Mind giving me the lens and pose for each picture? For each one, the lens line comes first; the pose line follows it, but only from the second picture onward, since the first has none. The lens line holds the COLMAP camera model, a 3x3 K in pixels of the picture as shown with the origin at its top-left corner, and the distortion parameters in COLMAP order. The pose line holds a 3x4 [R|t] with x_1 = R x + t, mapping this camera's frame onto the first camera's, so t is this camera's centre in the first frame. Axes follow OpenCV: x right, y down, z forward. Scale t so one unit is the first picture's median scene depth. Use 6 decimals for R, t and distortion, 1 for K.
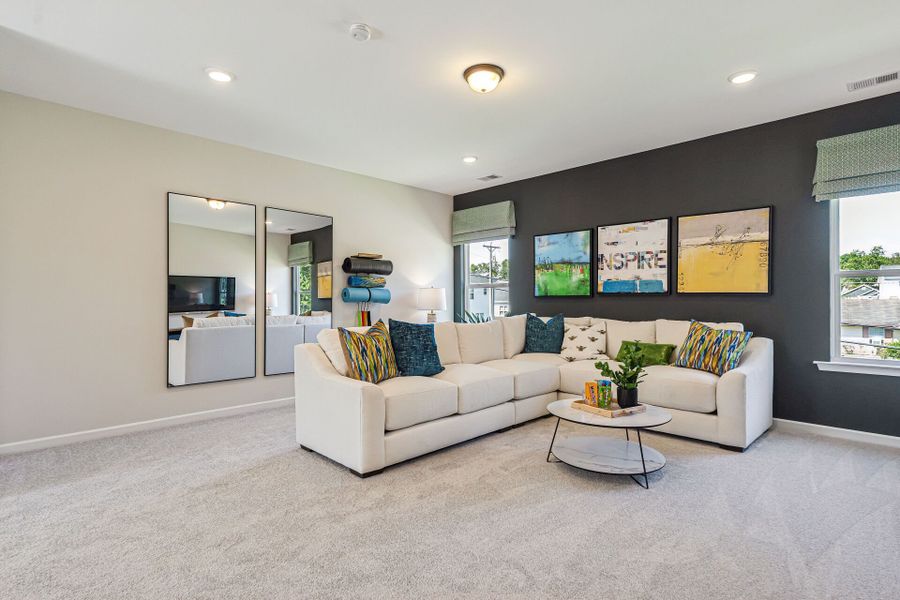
lens RADIAL K [[433.2, 0, 446.8], [0, 433.2, 294.2], [0, 0, 1]] dist [0.000439, 0.000174]
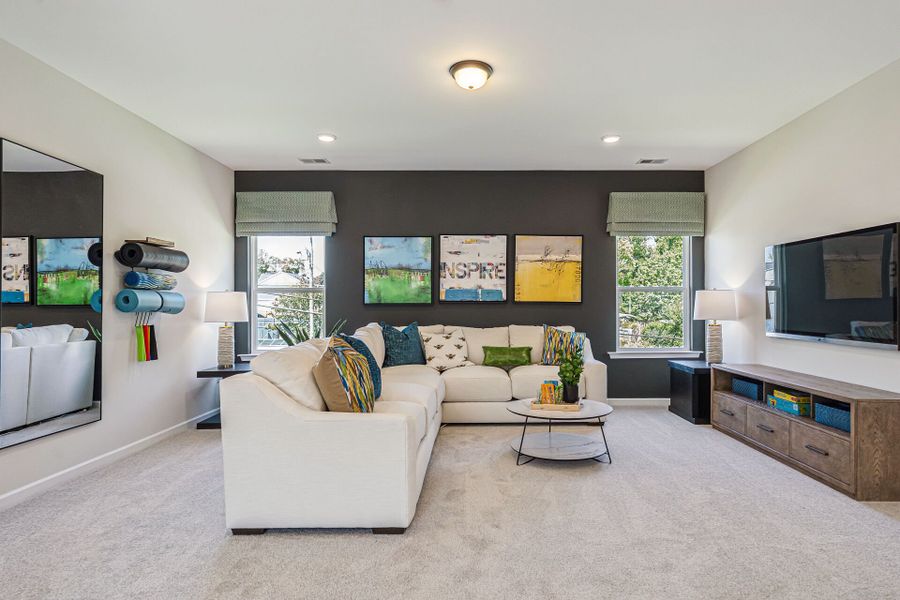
lens RADIAL K [[494.7, 0, 451.7], [0, 494.7, 295.8], [0, 0, 1]] dist [0.001438, 0.000315]
pose [[0.721891, 0.013644, 0.691873, -0.447313], [-0.008421, 0.999905, -0.010932, -0.002252], [-0.691956, 0.002065, 0.721937, 0.162239]]
